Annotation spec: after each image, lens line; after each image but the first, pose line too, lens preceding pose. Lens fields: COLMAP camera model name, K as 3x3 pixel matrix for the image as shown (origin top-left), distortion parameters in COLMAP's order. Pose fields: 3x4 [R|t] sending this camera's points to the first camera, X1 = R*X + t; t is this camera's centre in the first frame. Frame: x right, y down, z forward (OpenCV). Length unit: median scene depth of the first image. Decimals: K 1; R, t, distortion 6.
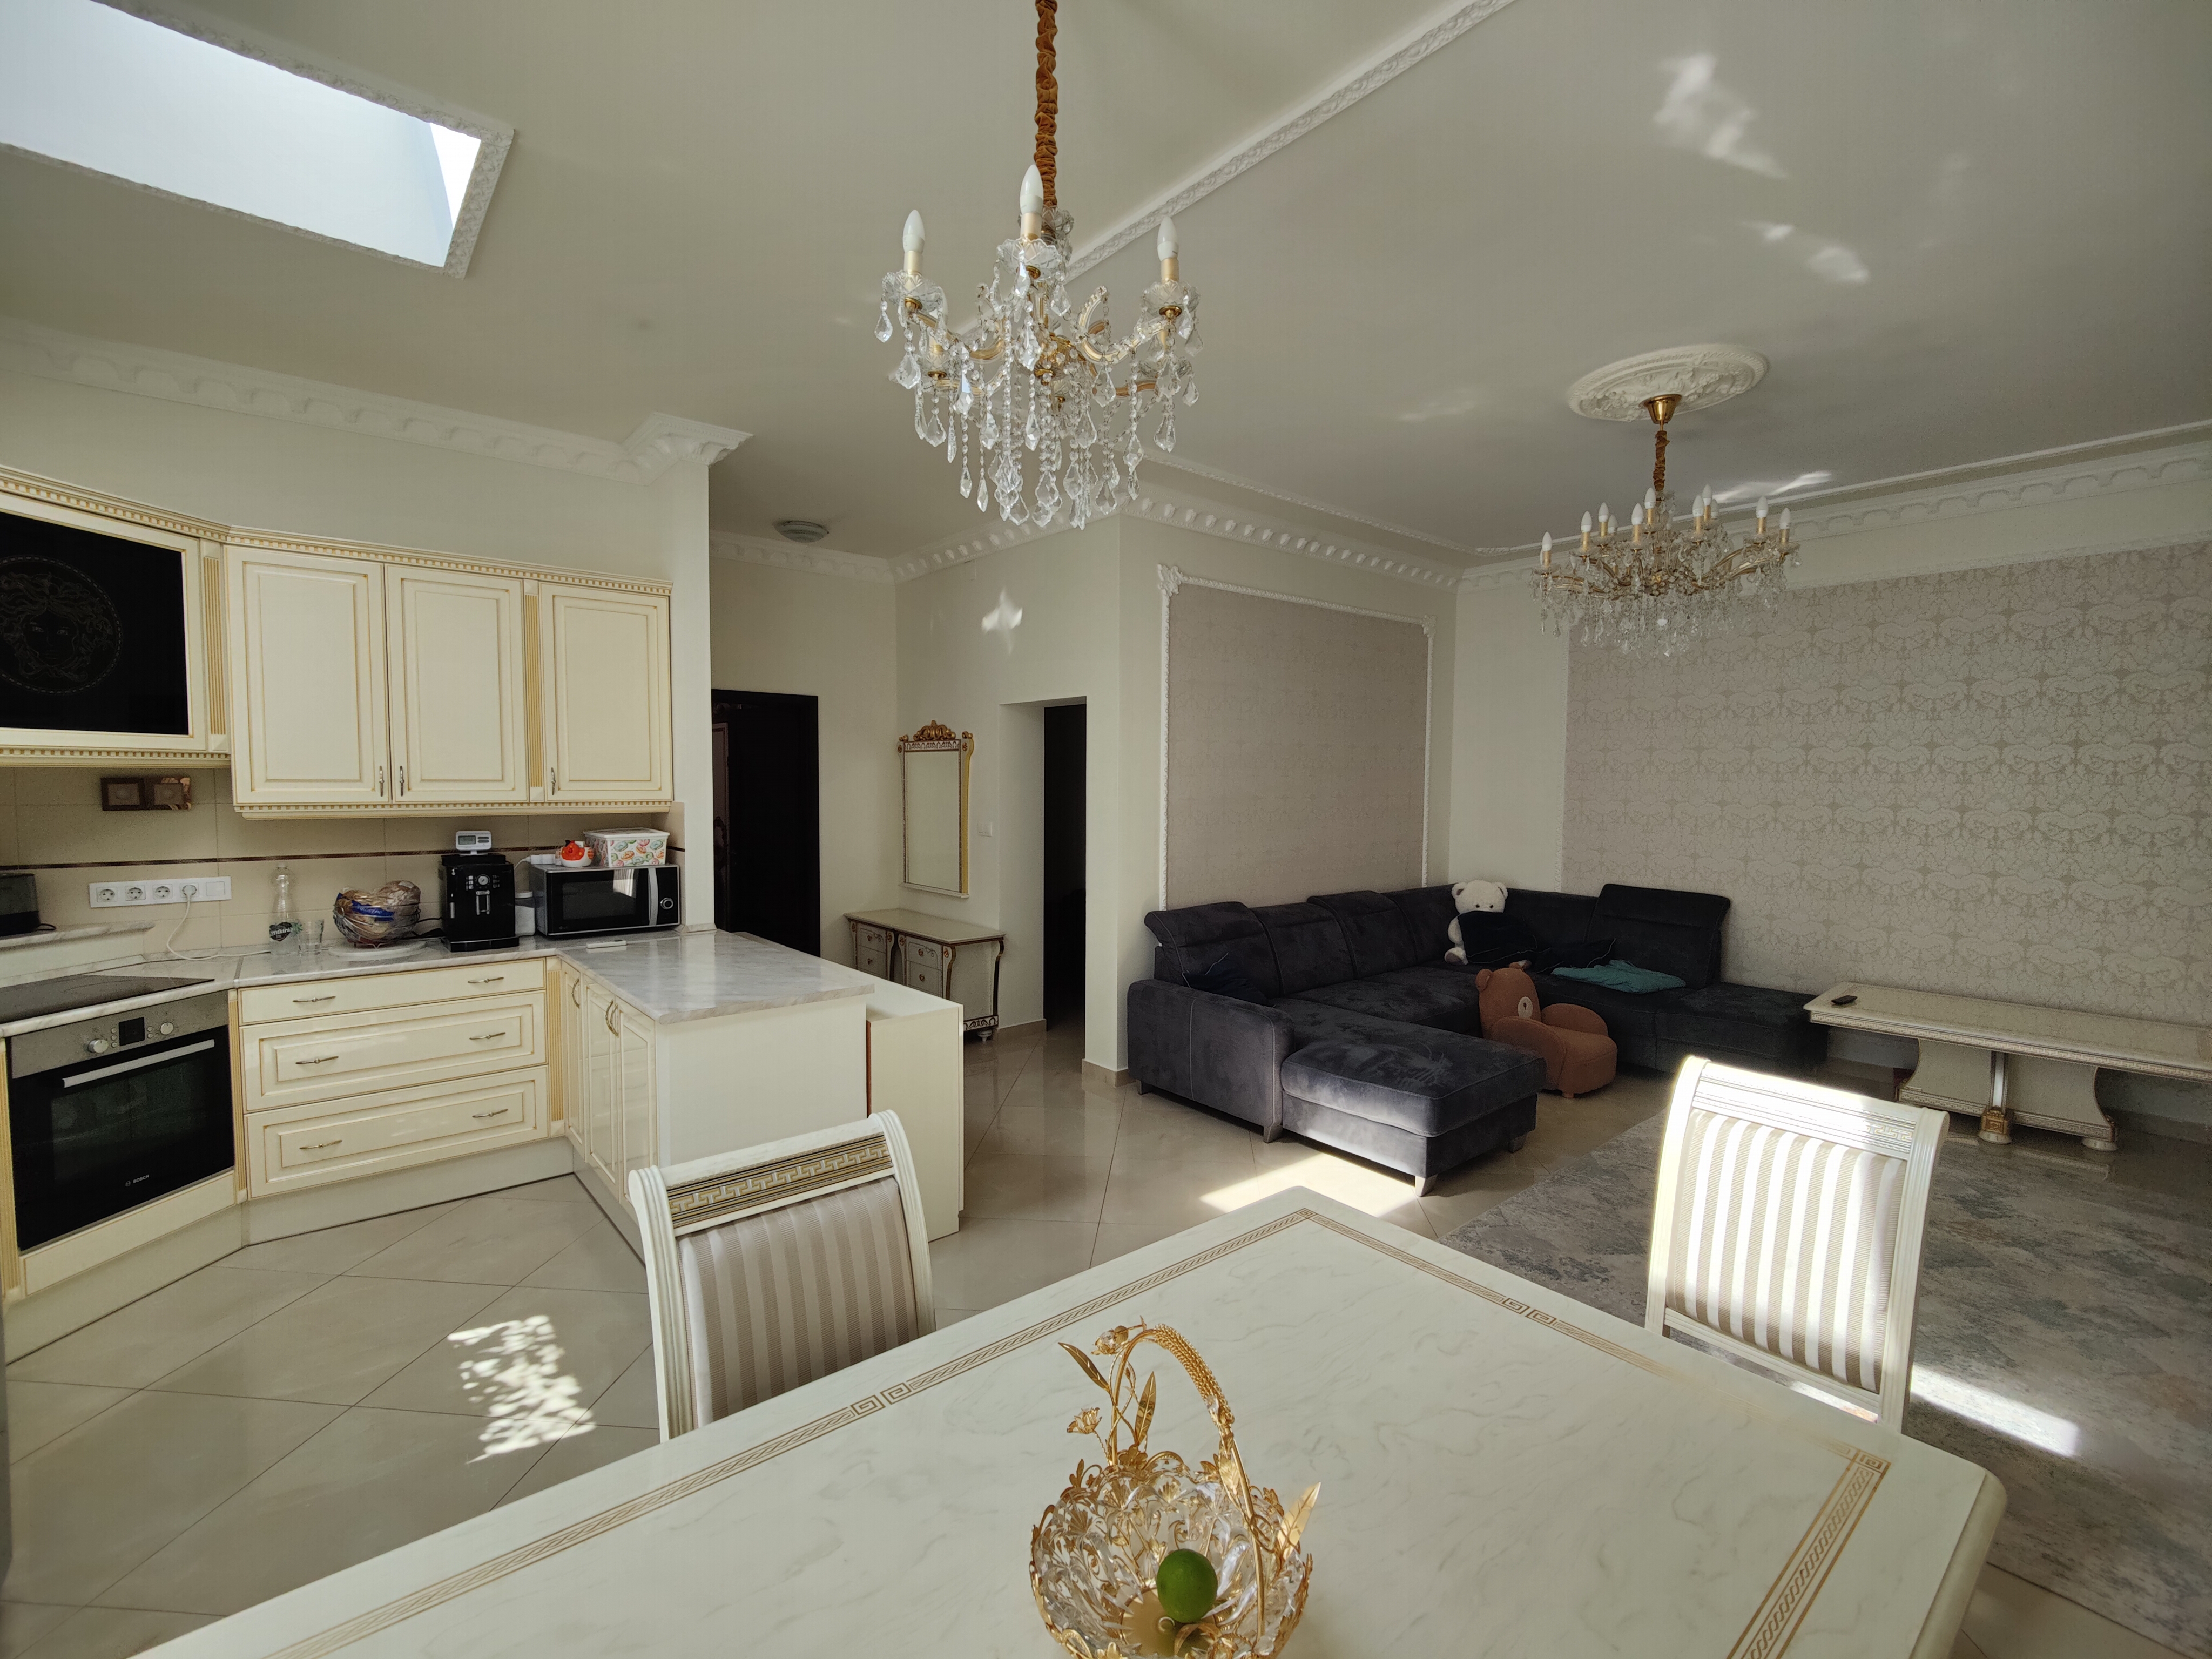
lens RADIAL K [[956.3, 0, 1108.7], [0, 956.3, 832.1], [0, 0, 1]] dist [0.011646, -0.010577]
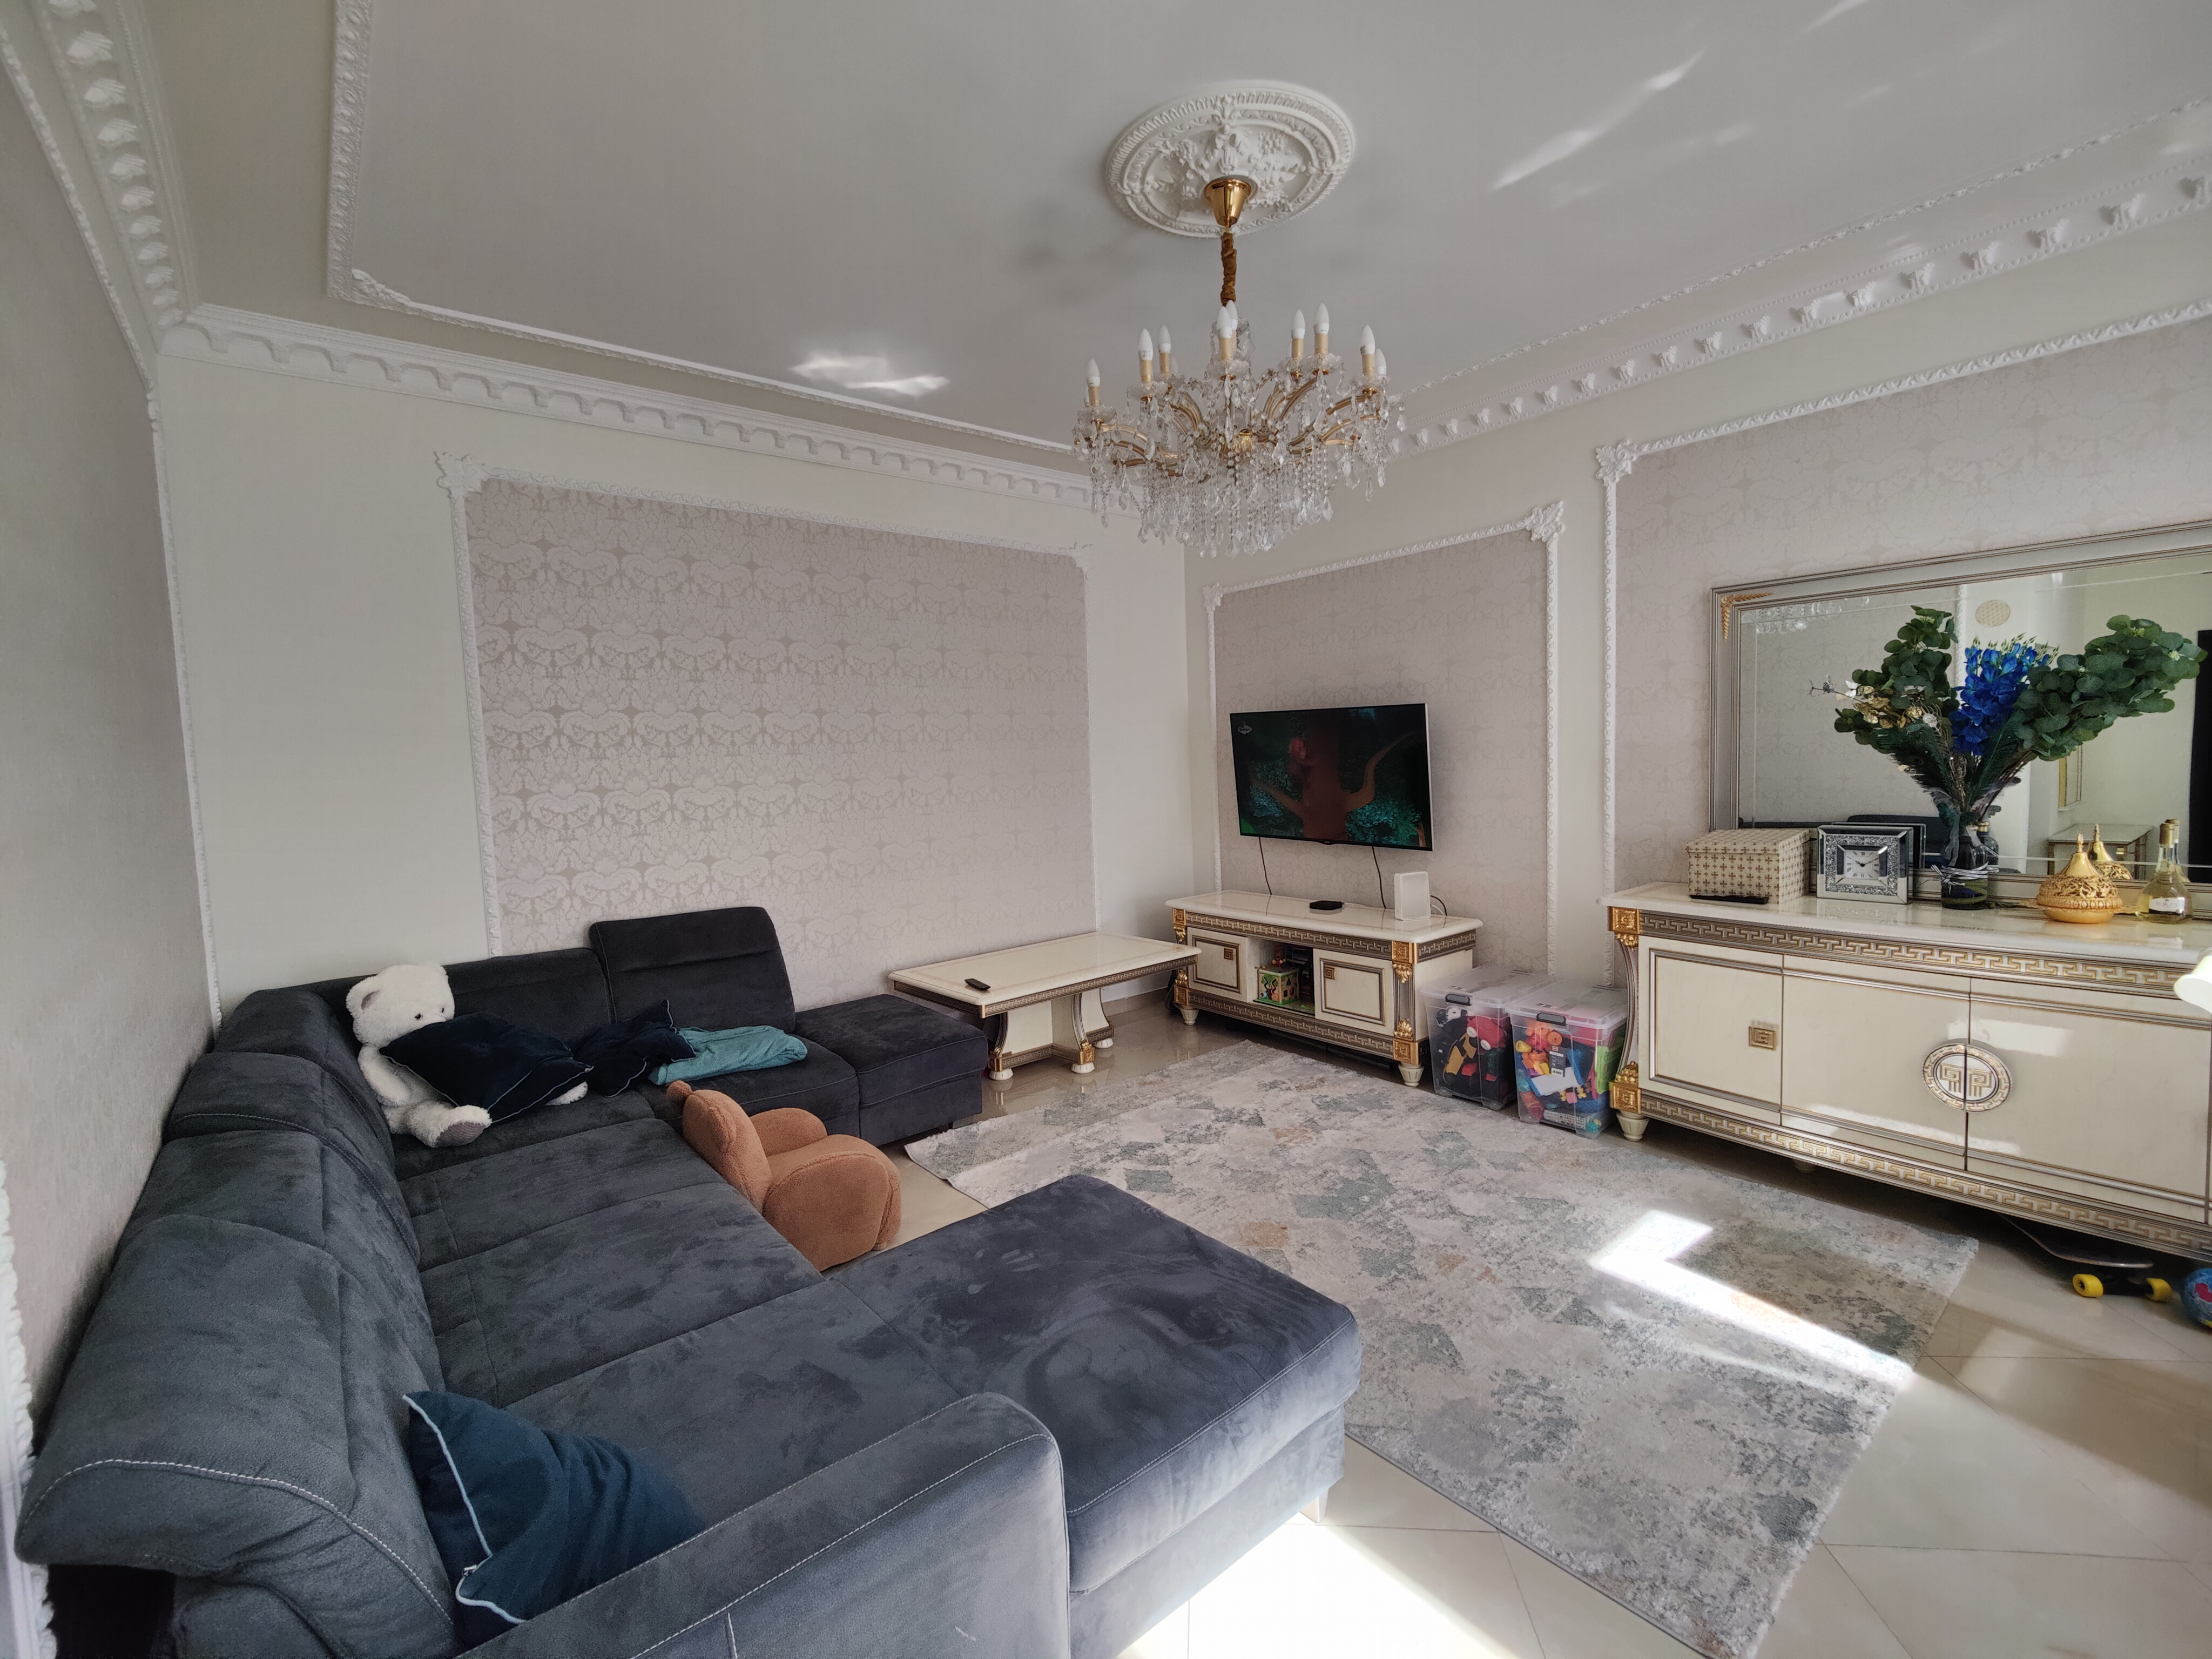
lens RADIAL K [[956.3, 0, 1100.4], [0, 956.3, 824.7], [0, 0, 1]] dist [0.011646, -0.010577]
pose [[0.018678, -0.077123, 0.996847, -0.152025], [0.097719, 0.992388, 0.074947, -0.039208], [-0.995039, 0.096011, 0.026072, 0.982045]]
